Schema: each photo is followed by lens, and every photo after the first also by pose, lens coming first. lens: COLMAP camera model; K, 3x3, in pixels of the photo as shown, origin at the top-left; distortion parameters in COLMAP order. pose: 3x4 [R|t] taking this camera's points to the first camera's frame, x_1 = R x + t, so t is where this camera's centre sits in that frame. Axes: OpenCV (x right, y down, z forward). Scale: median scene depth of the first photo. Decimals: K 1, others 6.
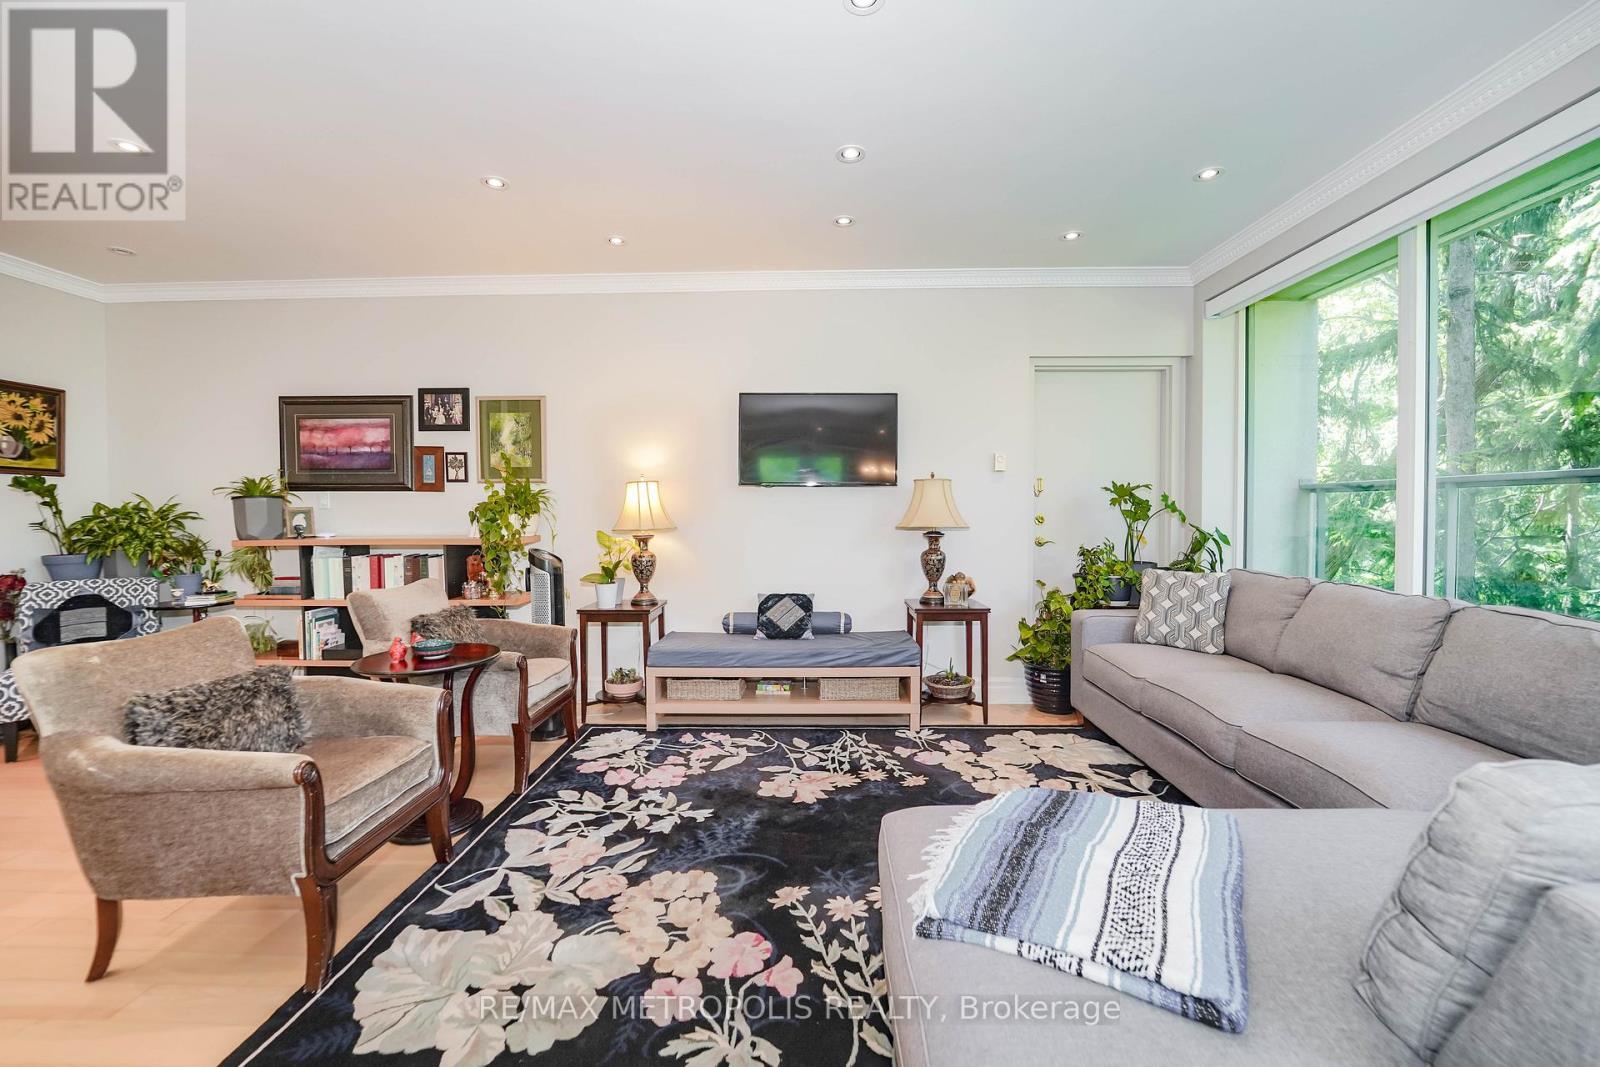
lens RADIAL K [[649.6, 0, 800.0], [0, 649.6, 533.5], [0, 0, 1]] dist [-0.015977, -0.000254]
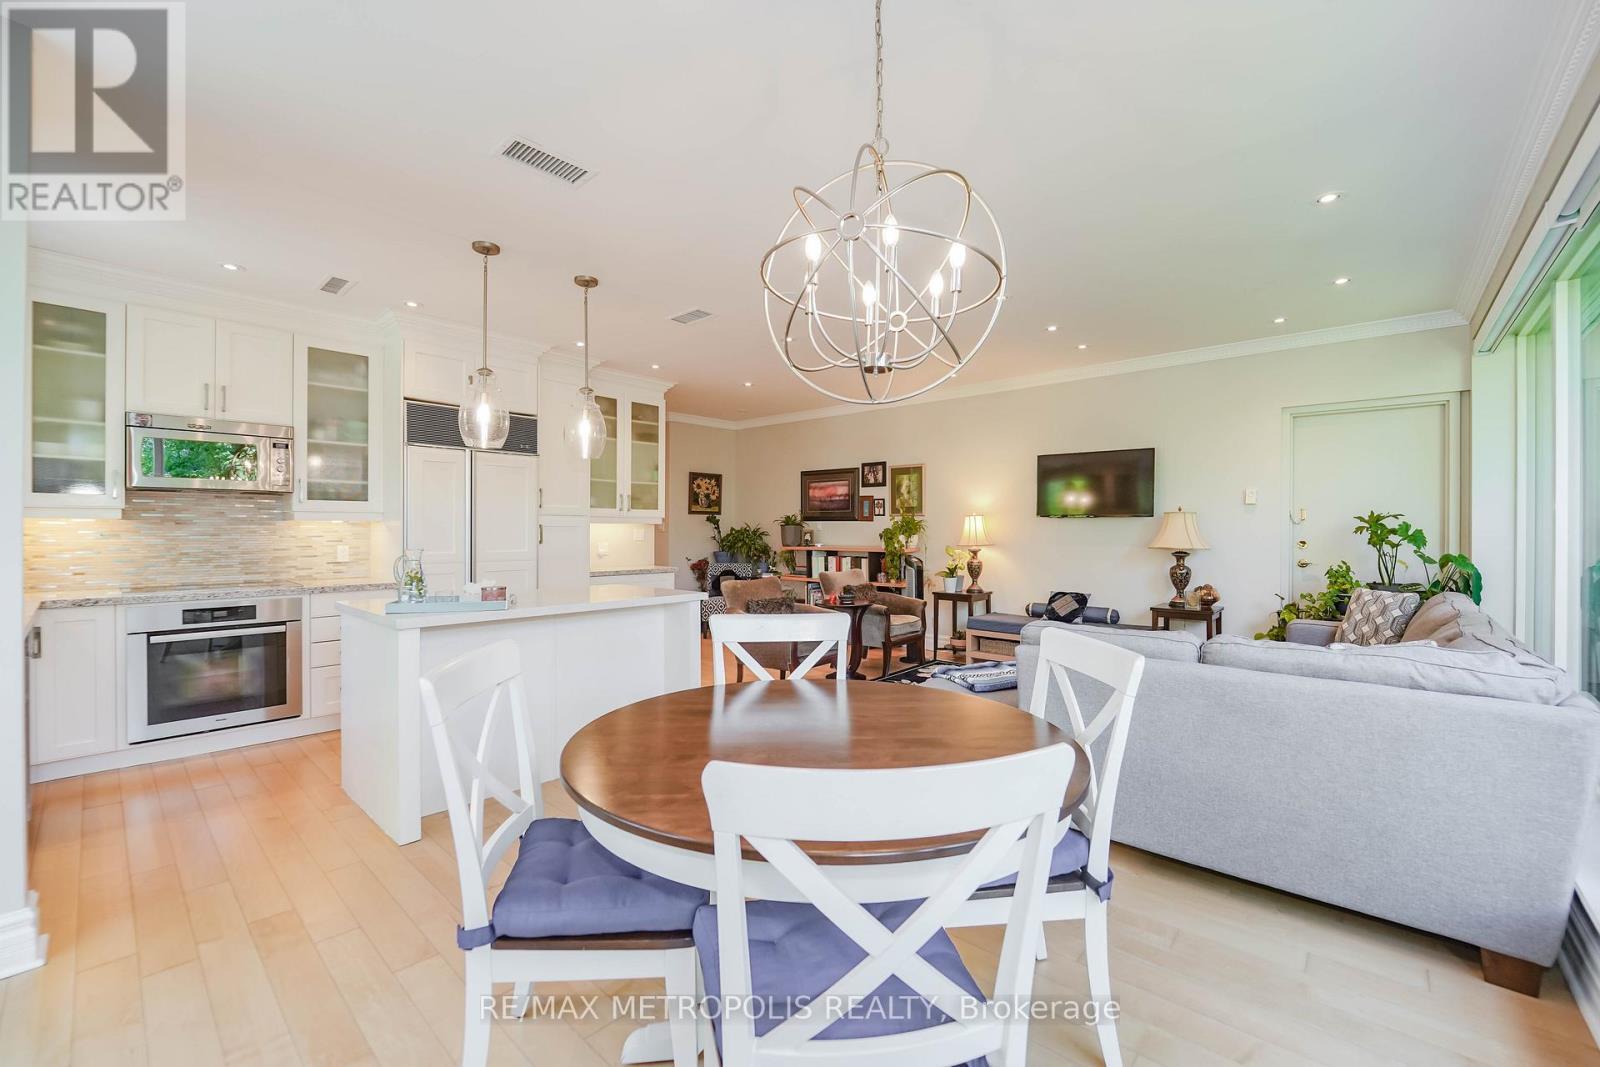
lens RADIAL K [[649.6, 0, 800.0], [0, 649.6, 533.5], [0, 0, 1]] dist [-0.015977, -0.000254]
pose [[0.761216, 0.009347, -0.648431, 0.463876], [-0.021989, 0.999693, -0.011404, -0.007742], [0.648126, 0.022940, 0.761188, -0.492062]]
